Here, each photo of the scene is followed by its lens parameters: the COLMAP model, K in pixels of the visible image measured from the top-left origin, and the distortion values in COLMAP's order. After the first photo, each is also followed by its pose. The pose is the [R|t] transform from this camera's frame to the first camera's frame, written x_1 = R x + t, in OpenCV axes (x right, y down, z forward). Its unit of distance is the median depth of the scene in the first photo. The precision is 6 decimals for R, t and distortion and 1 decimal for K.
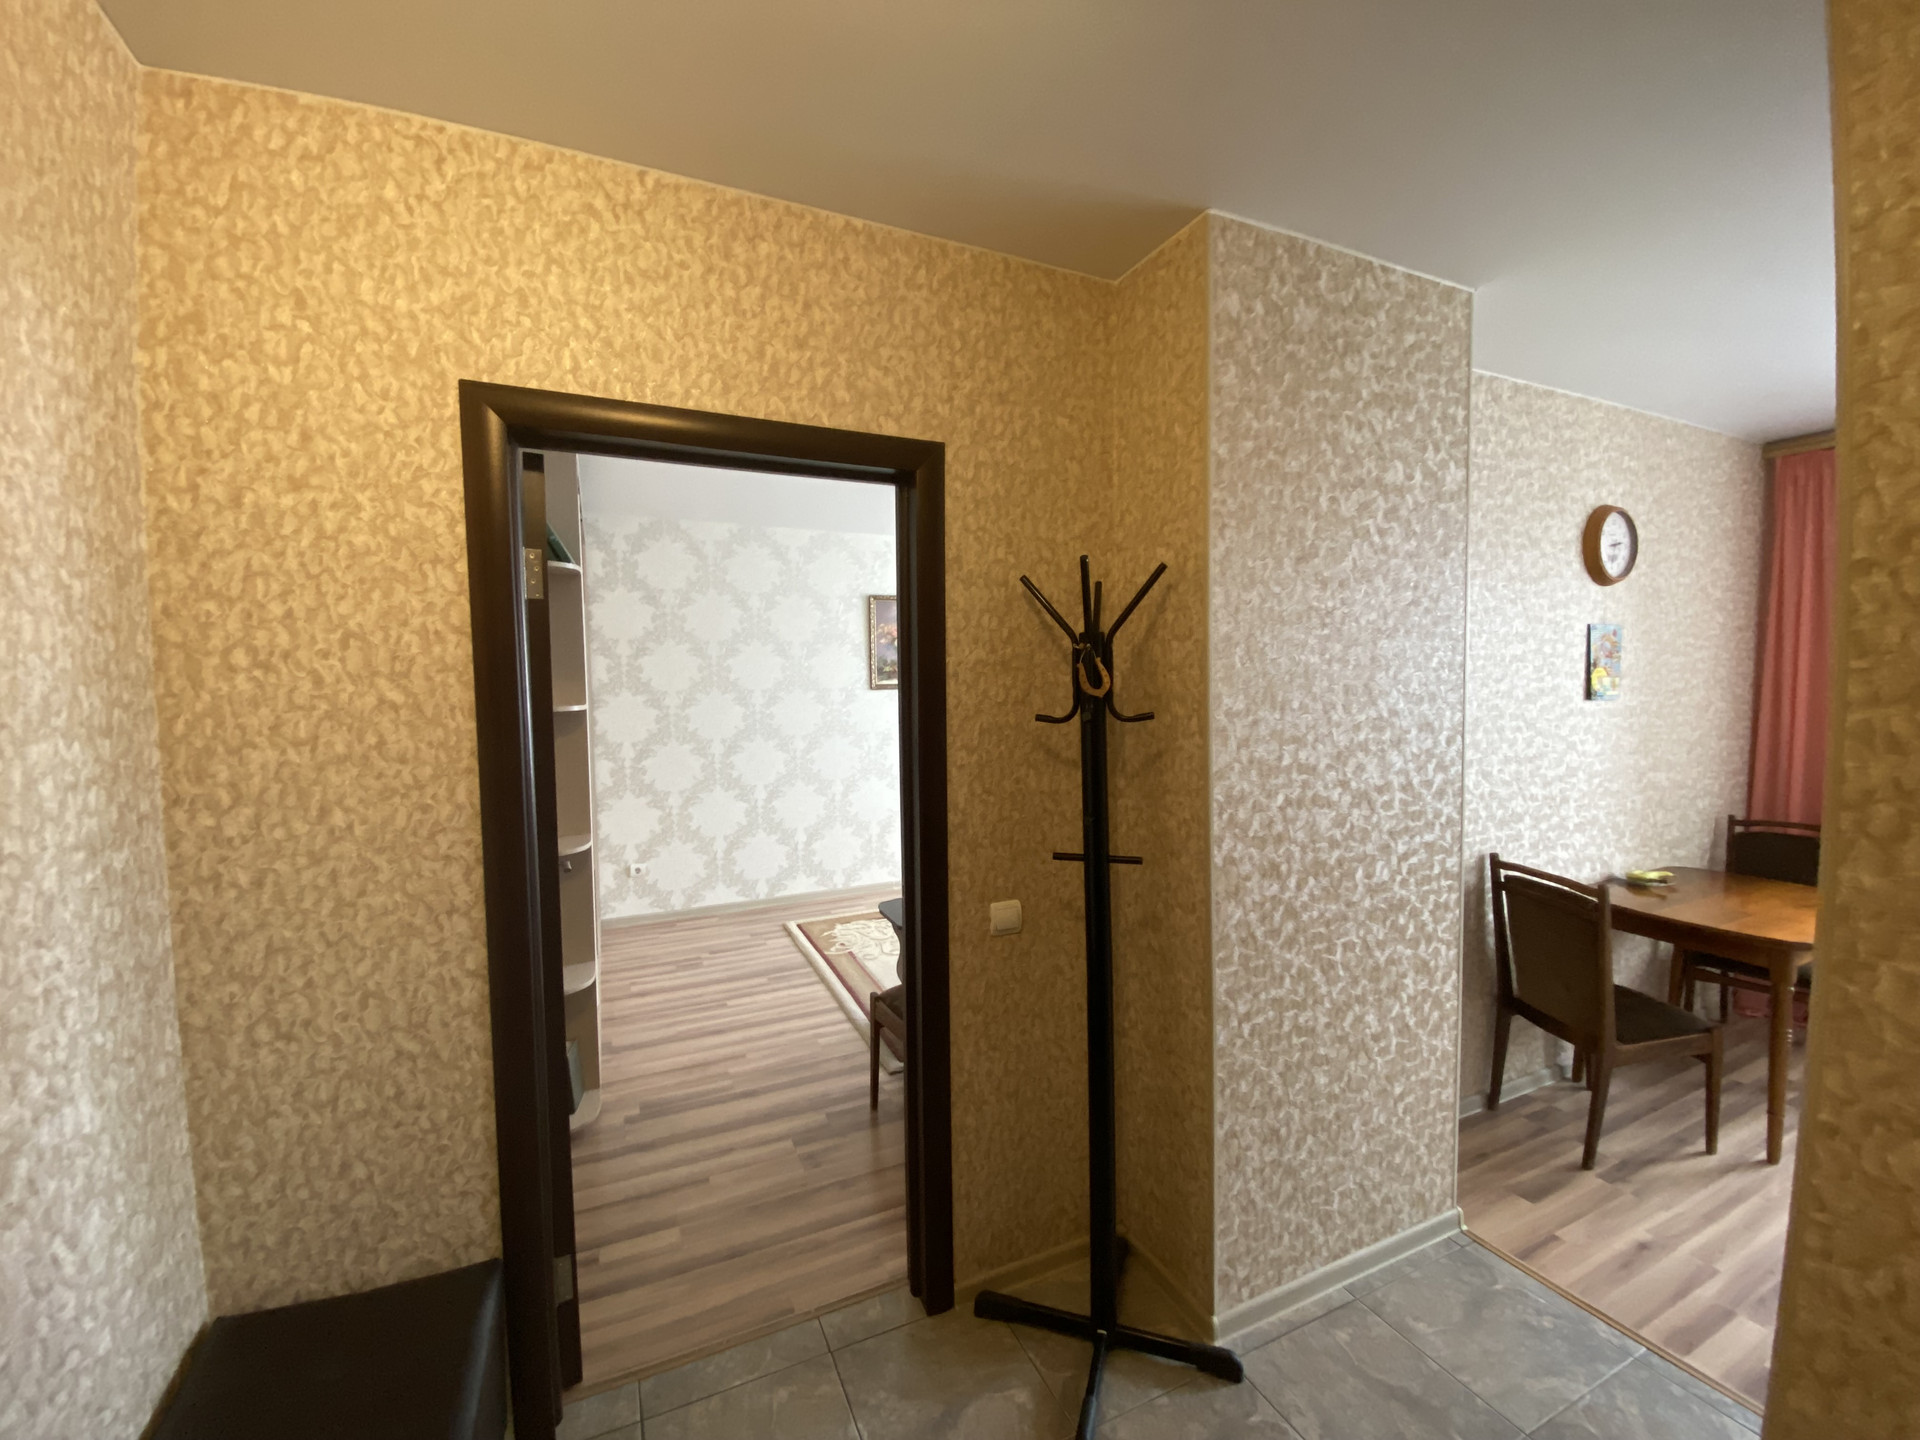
lens RADIAL K [[769.5, 0, 959.8], [0, 769.5, 714.2], [0, 0, 1]] dist [-0.029488, -0.001015]
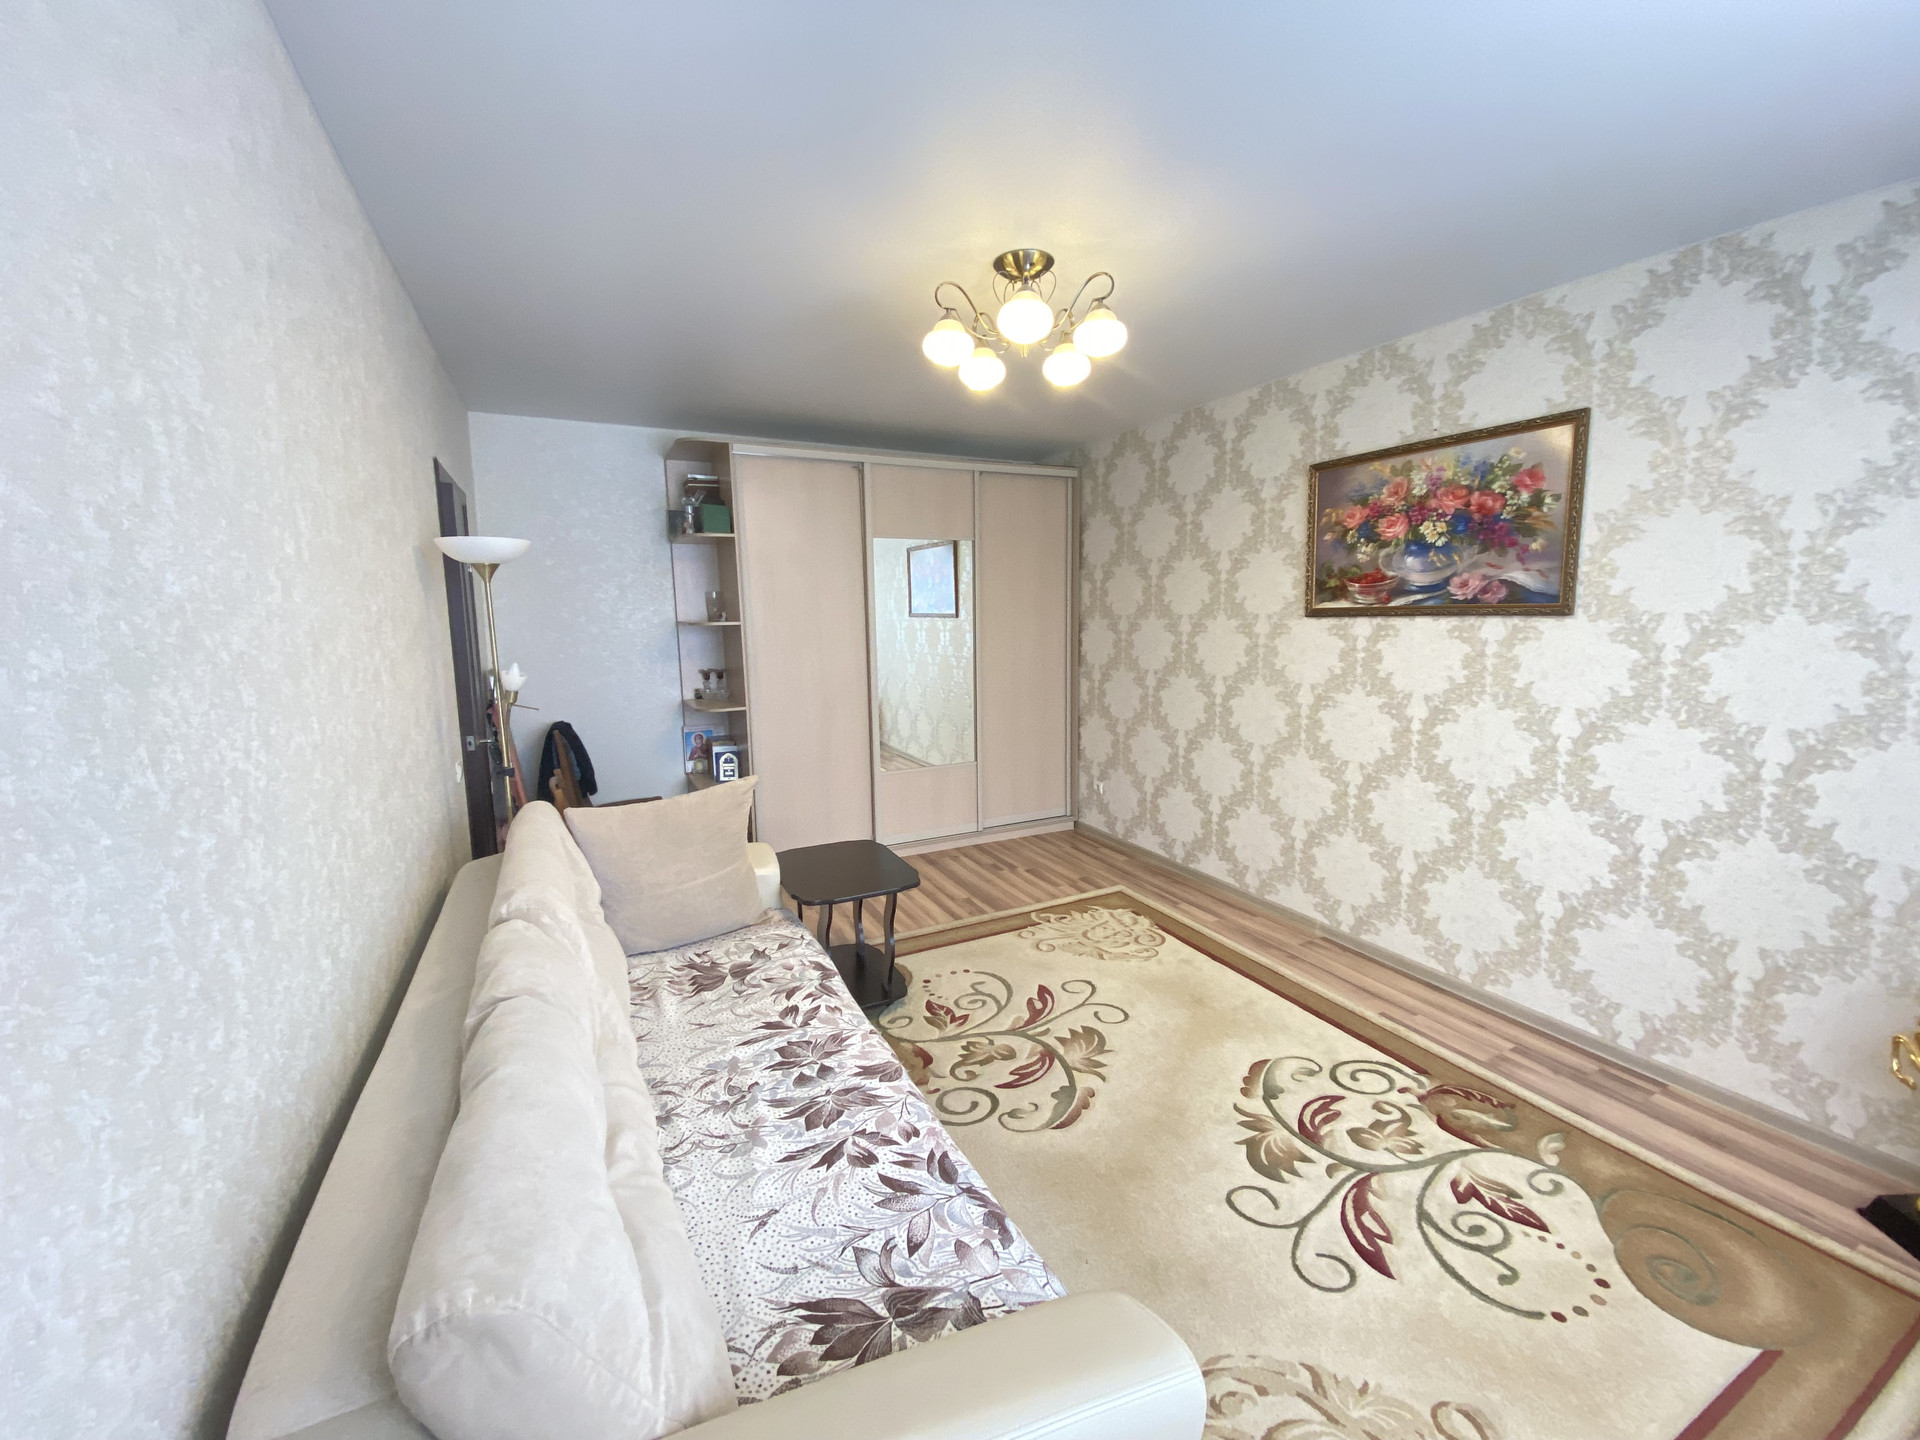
lens RADIAL K [[769.5, 0, 957.0], [0, 769.5, 726.2], [0, 0, 1]] dist [-0.029488, -0.001015]
pose [[-0.024015, 0.154290, -0.987734, 0.609833], [-0.030593, 0.987442, 0.154989, -0.036091], [0.999243, 0.033940, -0.018993, 0.823322]]
